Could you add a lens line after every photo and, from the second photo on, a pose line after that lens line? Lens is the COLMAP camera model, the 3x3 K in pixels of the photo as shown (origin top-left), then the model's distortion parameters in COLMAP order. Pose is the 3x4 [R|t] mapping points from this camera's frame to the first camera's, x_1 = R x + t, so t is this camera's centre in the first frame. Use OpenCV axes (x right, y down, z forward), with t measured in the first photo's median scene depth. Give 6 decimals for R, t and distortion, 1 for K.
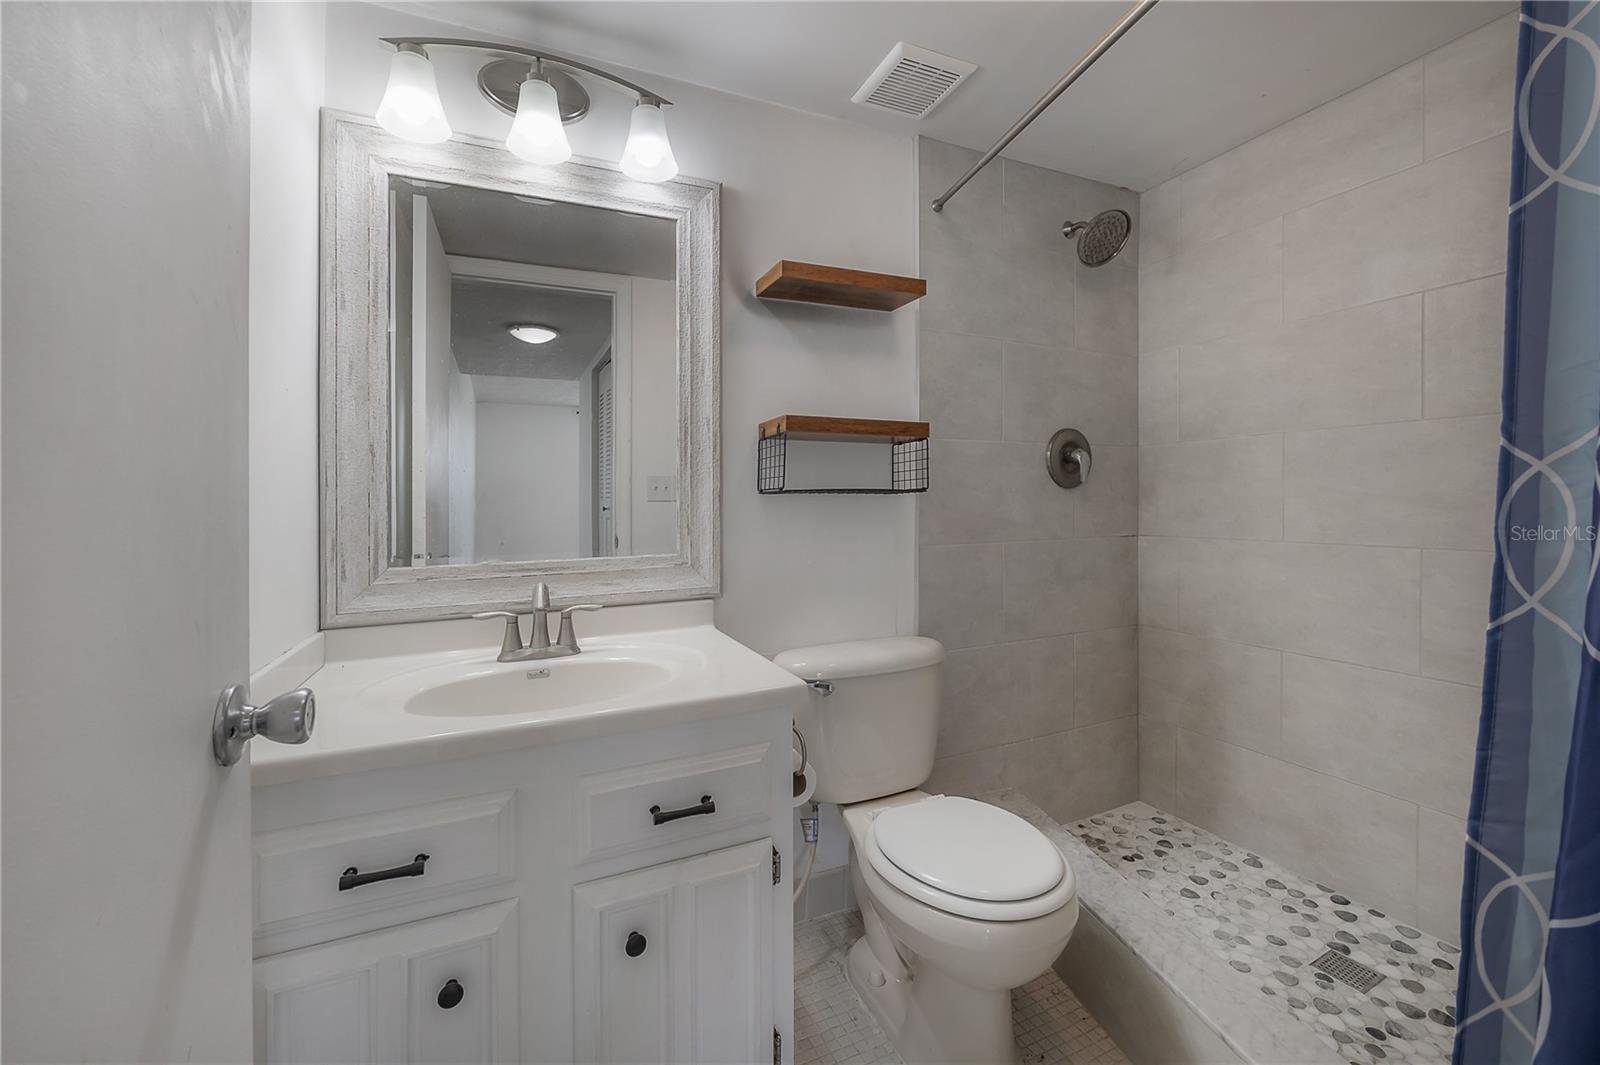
lens RADIAL K [[646.1, 0, 773.4], [0, 646.1, 508.2], [0, 0, 1]] dist [-0.007321, 0.001193]
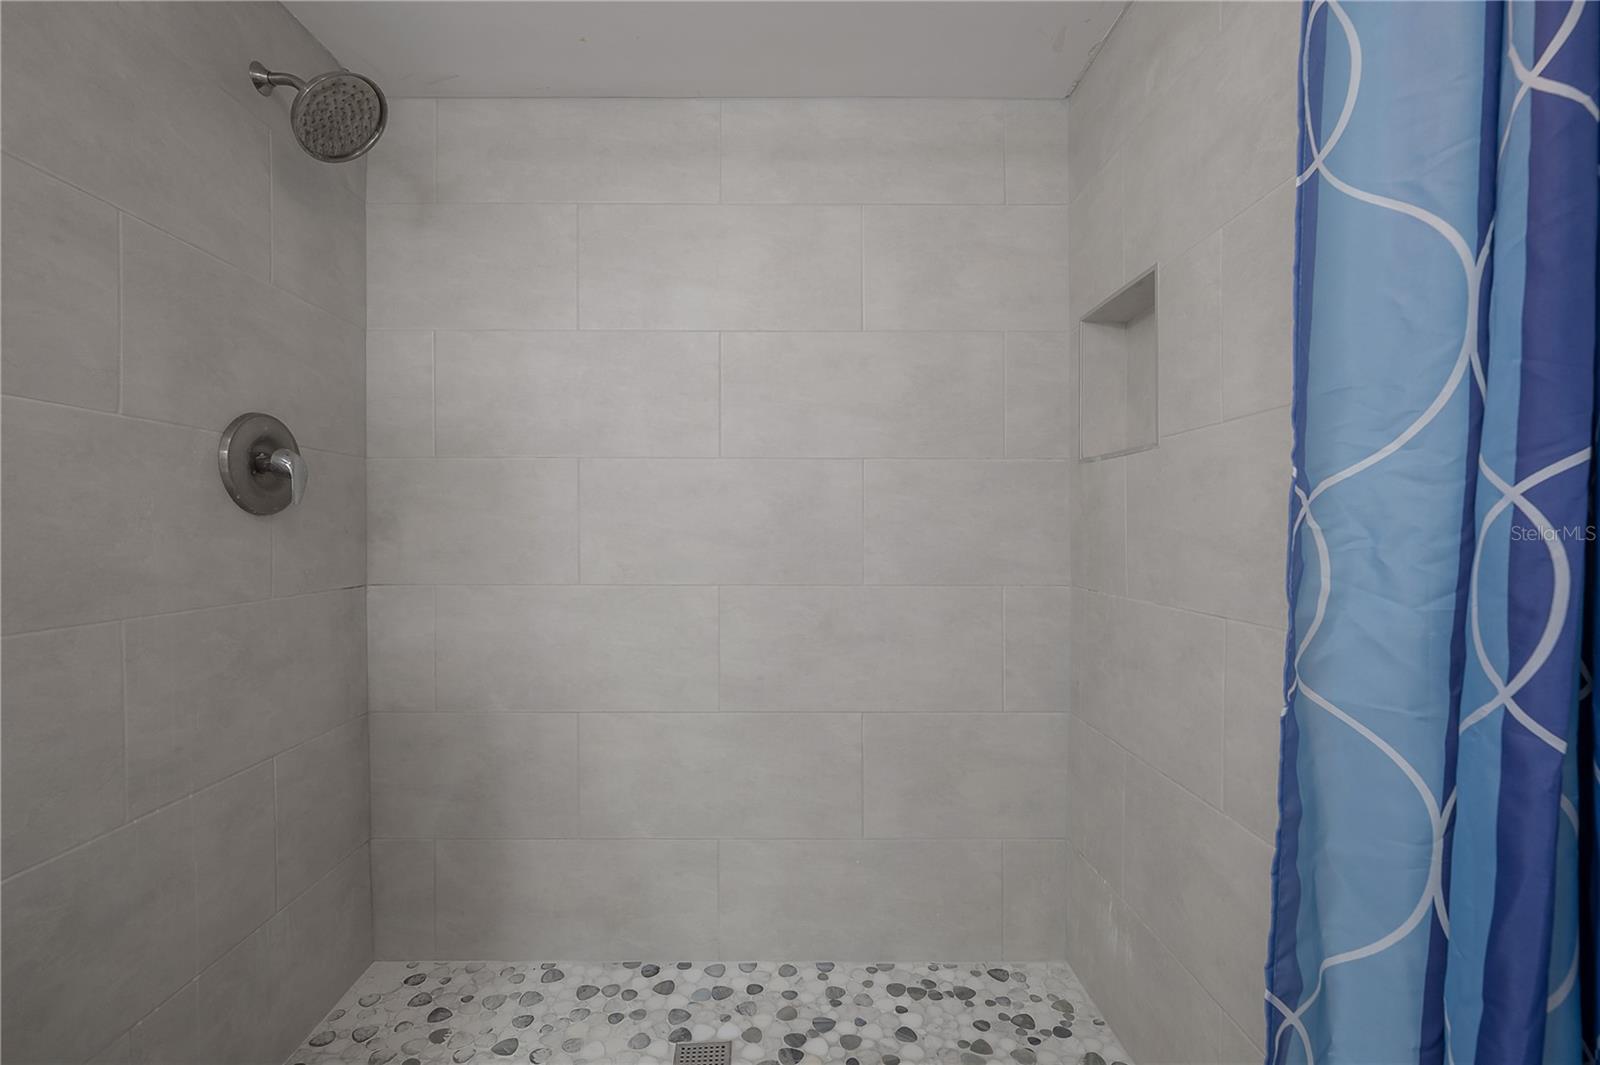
lens RADIAL K [[646.1, 0, 799.3], [0, 646.1, 540.1], [0, 0, 1]] dist [-0.007321, 0.001193]
pose [[0.314419, -0.006494, 0.949262, 0.059903], [0.005555, 0.999972, 0.005001, -0.009052], [-0.949268, 0.003701, 0.314447, 0.399917]]
